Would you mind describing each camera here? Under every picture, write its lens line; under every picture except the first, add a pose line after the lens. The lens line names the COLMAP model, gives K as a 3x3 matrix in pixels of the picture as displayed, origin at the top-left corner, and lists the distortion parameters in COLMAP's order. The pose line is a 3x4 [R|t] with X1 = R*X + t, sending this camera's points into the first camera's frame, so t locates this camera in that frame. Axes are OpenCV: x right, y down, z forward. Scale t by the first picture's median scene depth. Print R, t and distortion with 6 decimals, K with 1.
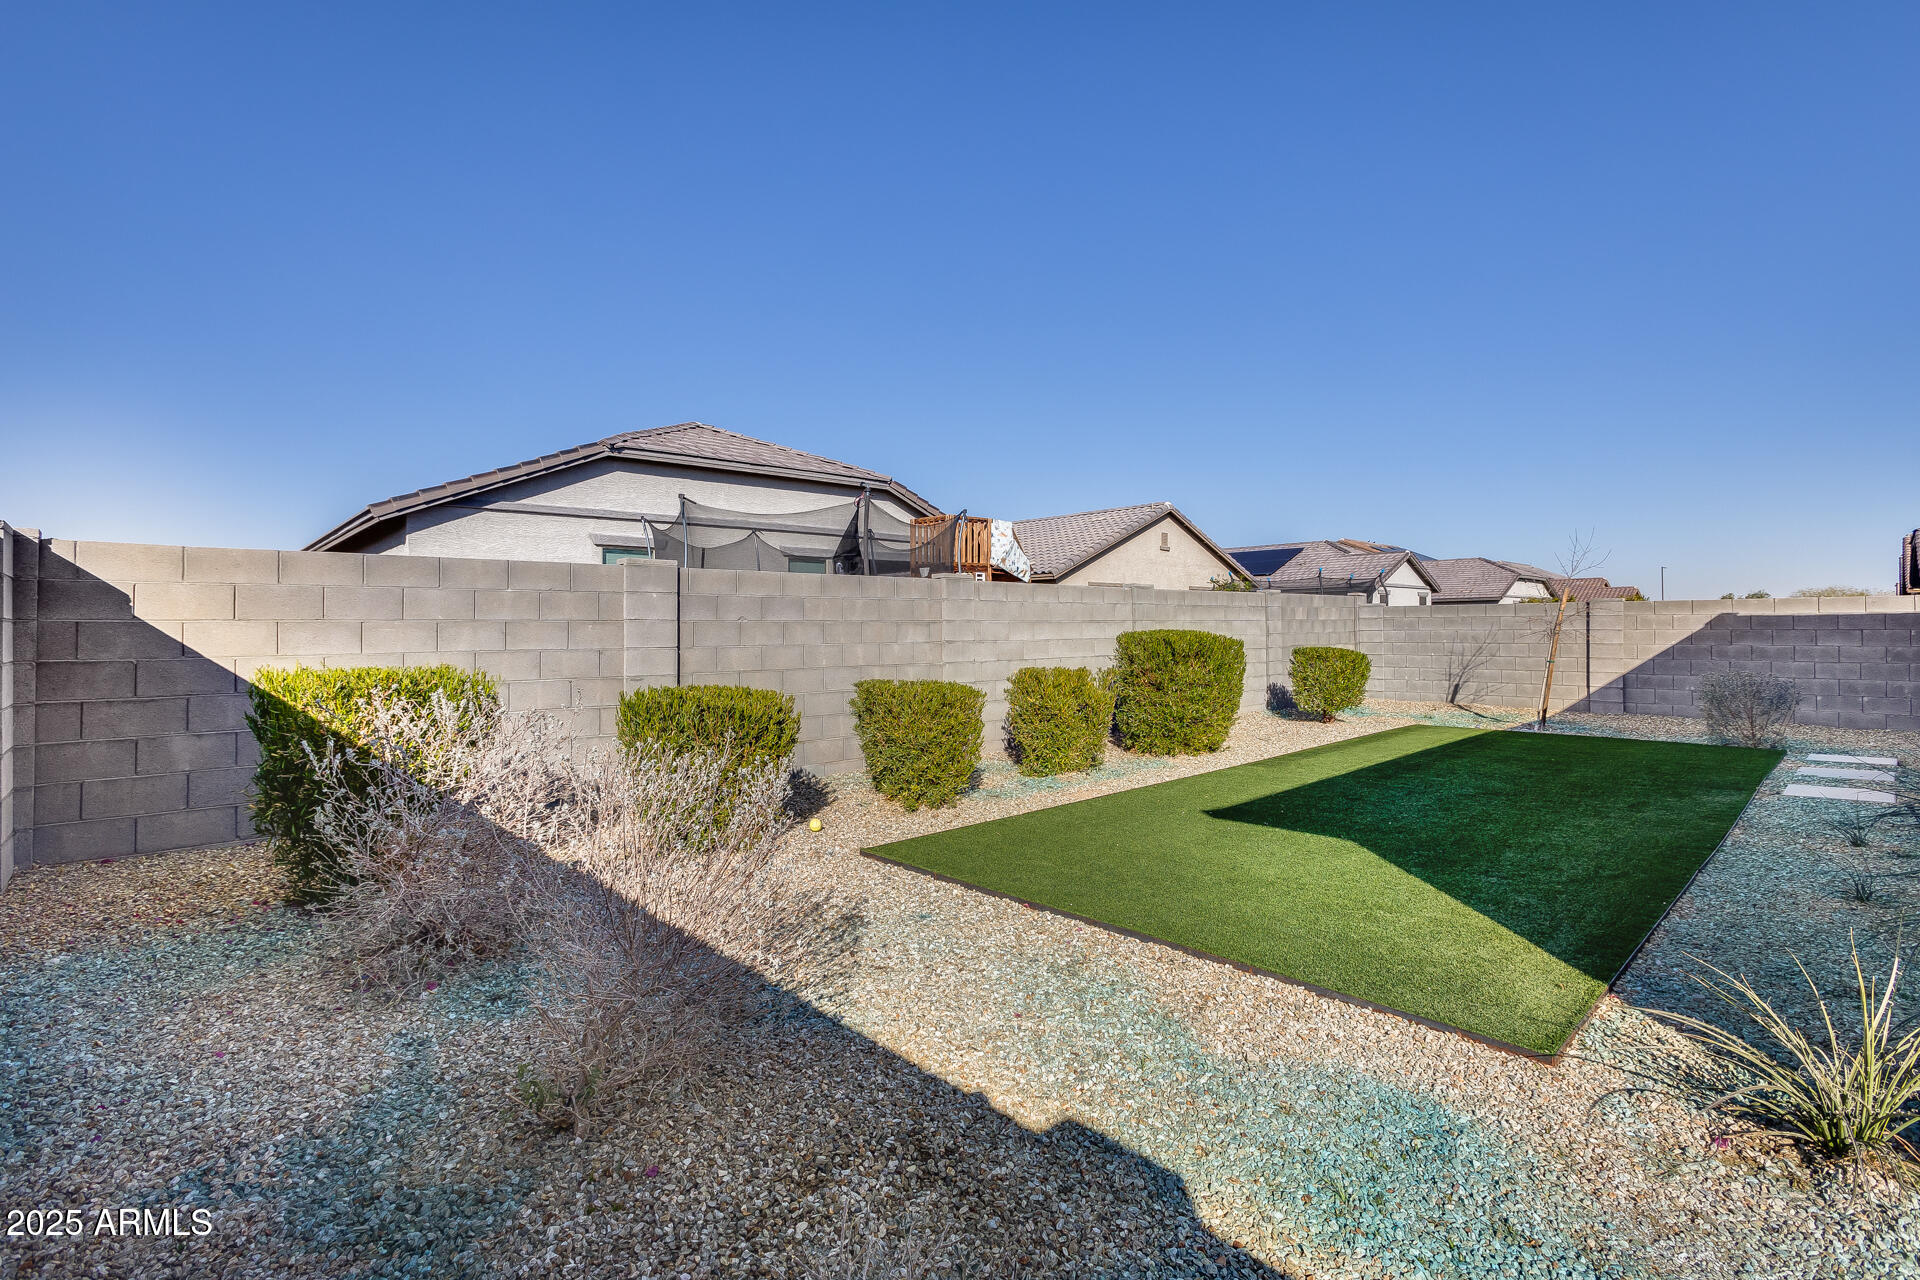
lens RADIAL K [[853.7, 0, 963.9], [0, 853.7, 650.0], [0, 0, 1]] dist [-0.005650, 0.005058]
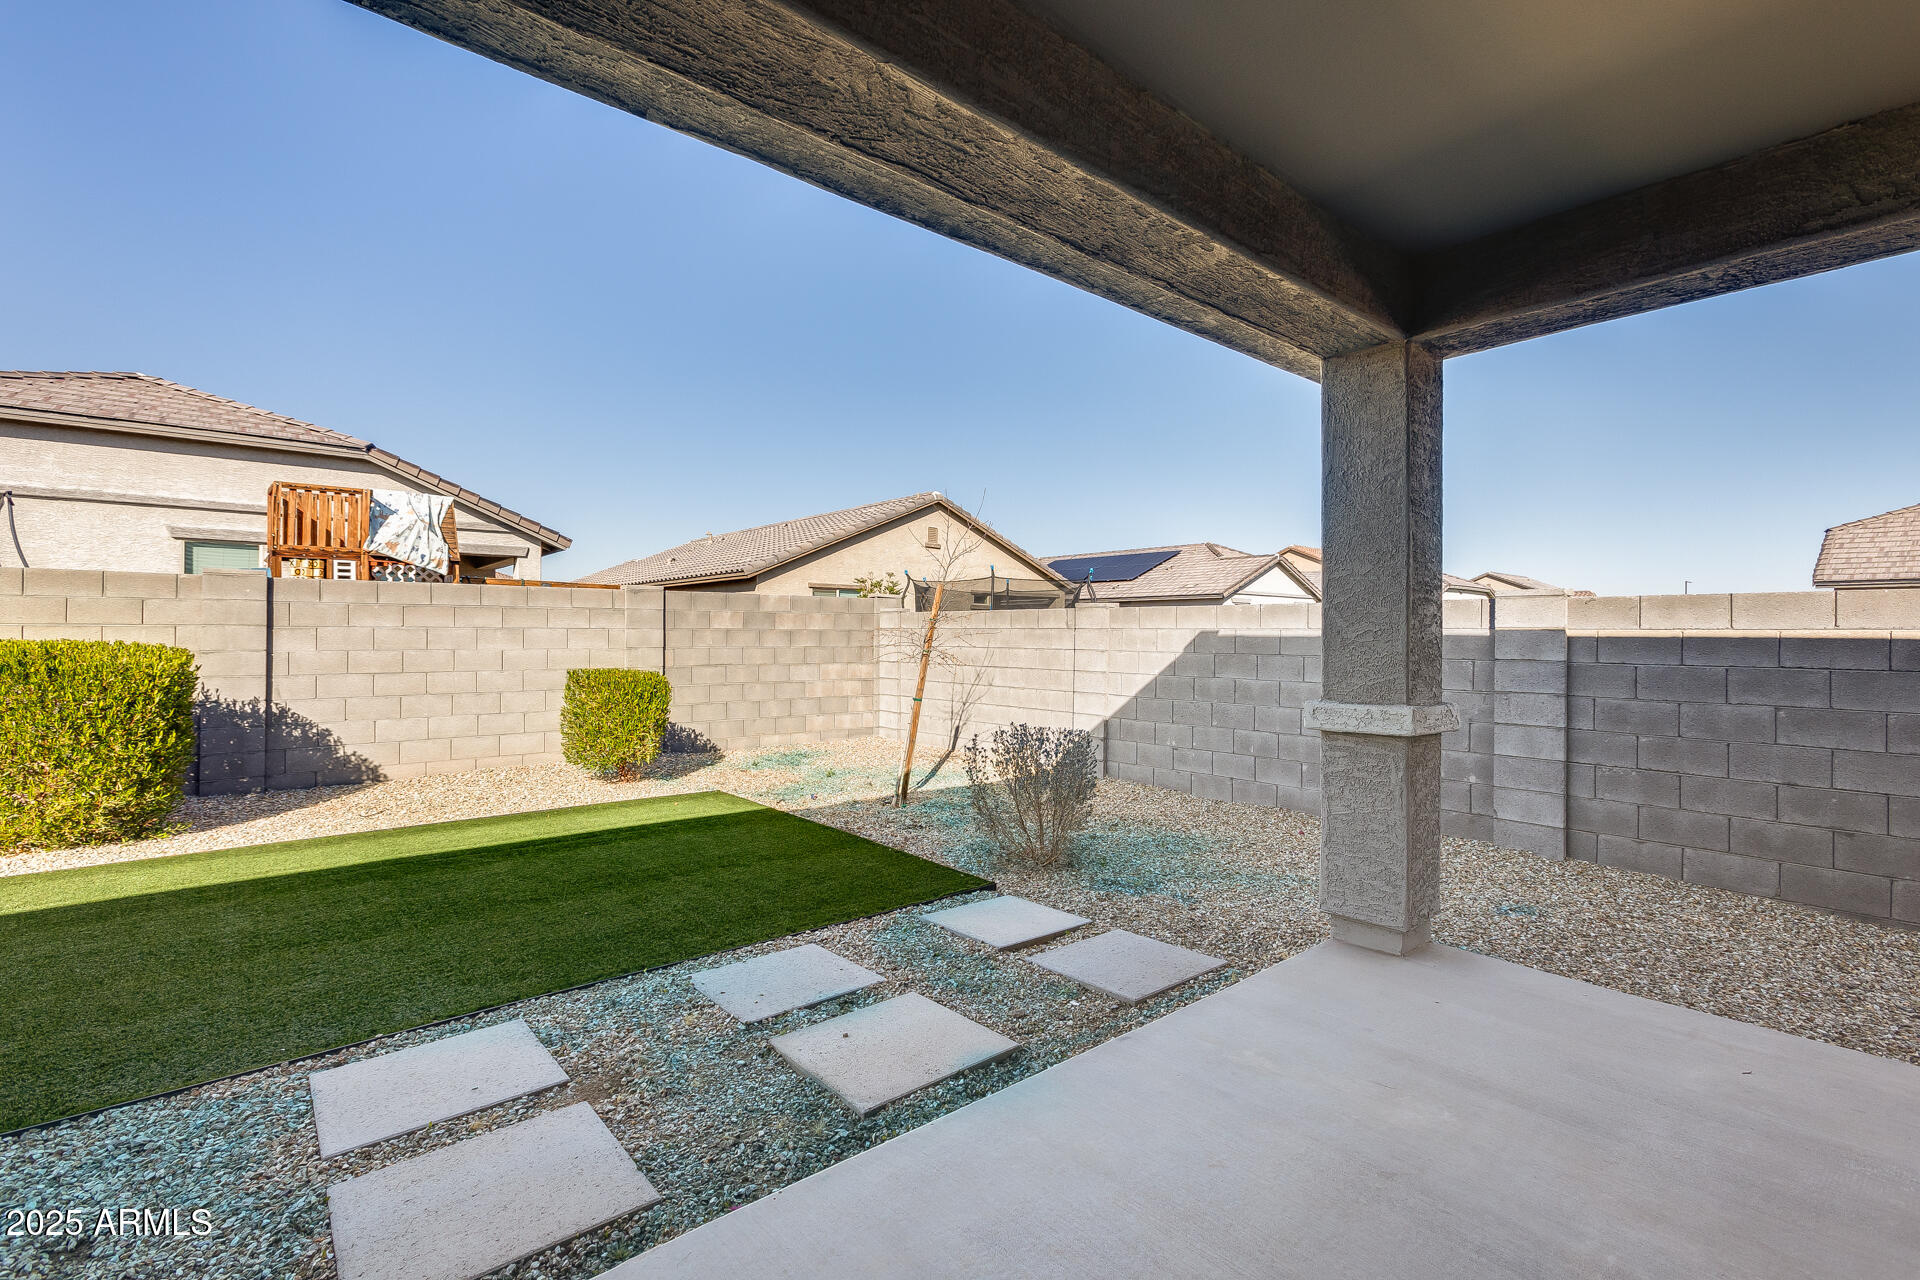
lens RADIAL K [[853.7, 0, 975.9], [0, 853.7, 635.3], [0, 0, 1]] dist [-0.005650, 0.005058]
pose [[0.999268, 0.014528, -0.035400, 0.696005], [-0.015445, 0.999549, -0.025748, -0.017481], [0.035010, 0.026276, 0.999041, 0.333965]]
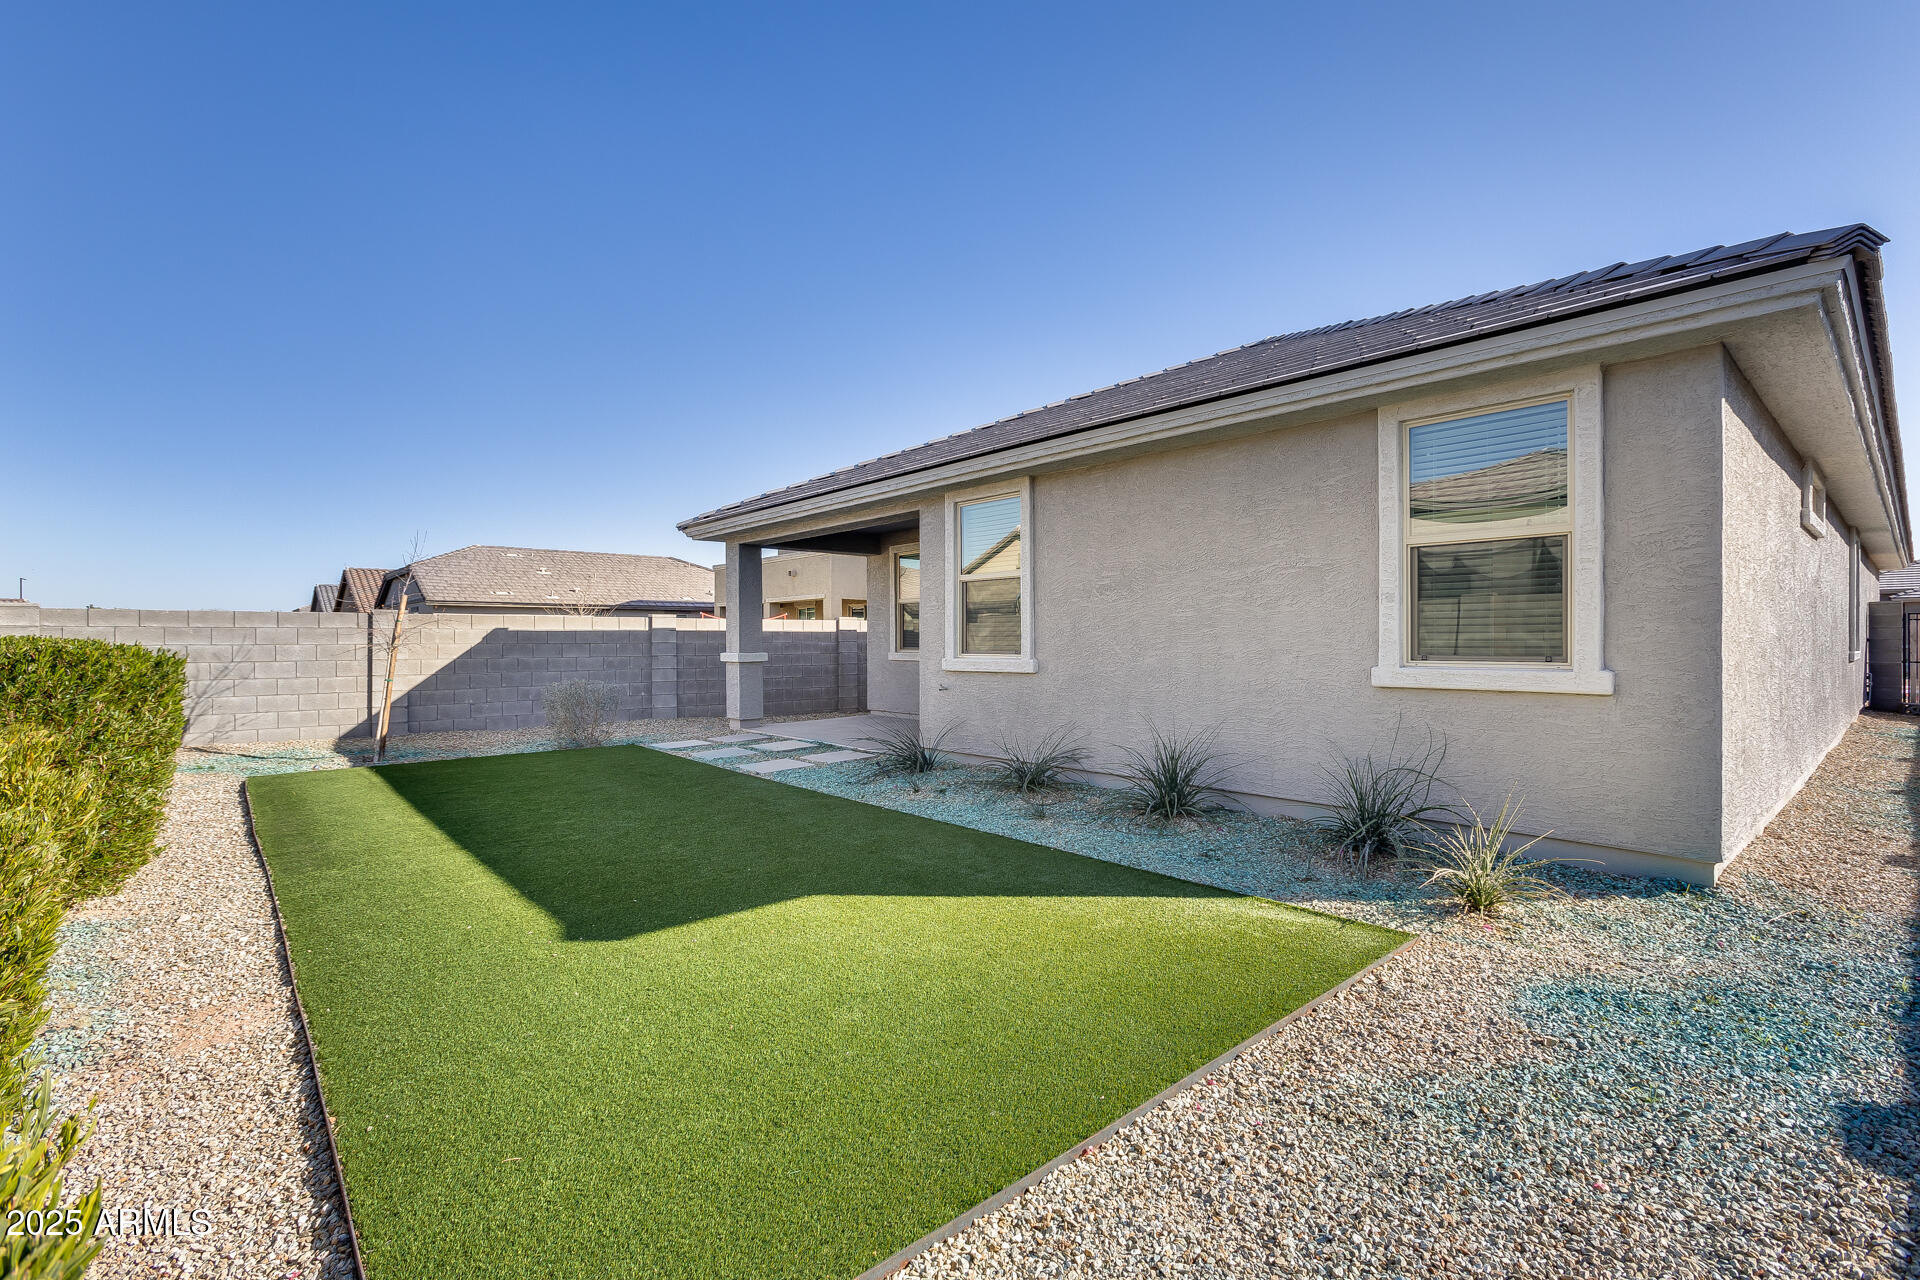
lens RADIAL K [[853.7, 0, 973.8], [0, 853.7, 644.6], [0, 0, 1]] dist [-0.005650, 0.005058]
pose [[-0.002695, 0.005986, 0.999978, -0.148712], [0.030767, 0.999509, -0.005900, 0.001623], [-0.999523, 0.030750, -0.002878, 0.390022]]
